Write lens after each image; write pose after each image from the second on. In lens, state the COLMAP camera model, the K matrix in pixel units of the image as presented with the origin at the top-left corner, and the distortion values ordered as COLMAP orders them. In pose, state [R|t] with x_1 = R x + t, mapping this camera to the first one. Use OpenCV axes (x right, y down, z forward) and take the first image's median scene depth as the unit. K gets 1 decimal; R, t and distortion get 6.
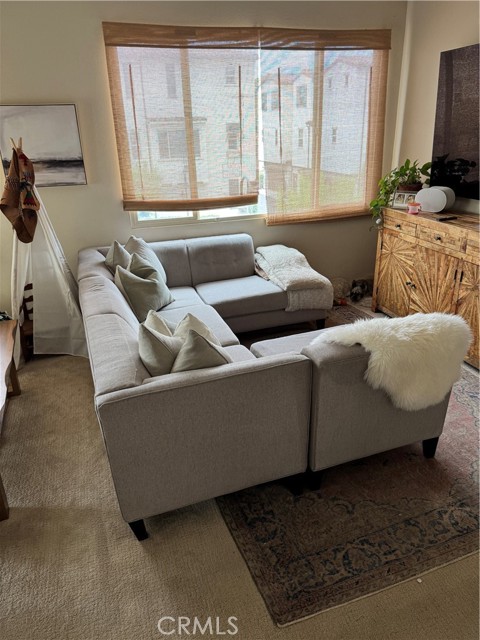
lens RADIAL K [[453.1, 0, 240.0], [0, 453.1, 320.0], [0, 0, 1]] dist [0.023541, -0.002647]
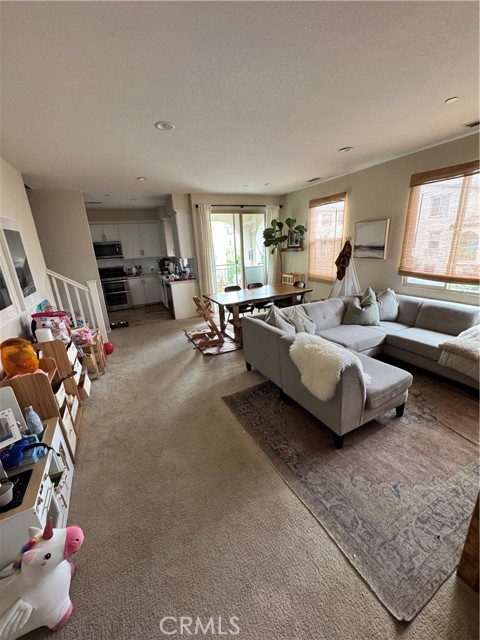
lens RADIAL K [[254.4, 0, 240.0], [0, 254.4, 320.0], [0, 0, 1]] dist [-0.001371, -0.000057]
pose [[0.140202, 0.311226, -0.939937, 0.691036], [-0.342699, 0.905891, 0.248835, -0.122729], [0.928924, 0.287229, 0.233665, 0.253816]]
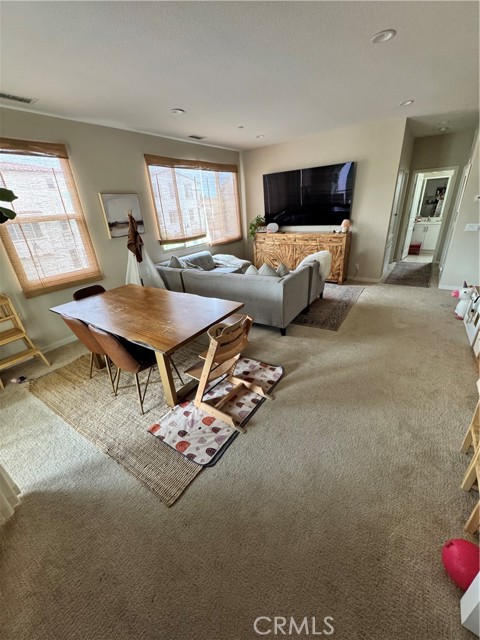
lens RADIAL K [[254.4, 0, 240.0], [0, 254.4, 320.0], [0, 0, 1]] dist [-0.001371, -0.000057]
pose [[0.791134, -0.272318, 0.547677, -0.730053], [0.273850, 0.958361, 0.080936, 0.092737], [-0.546912, 0.085950, 0.832766, -0.127113]]
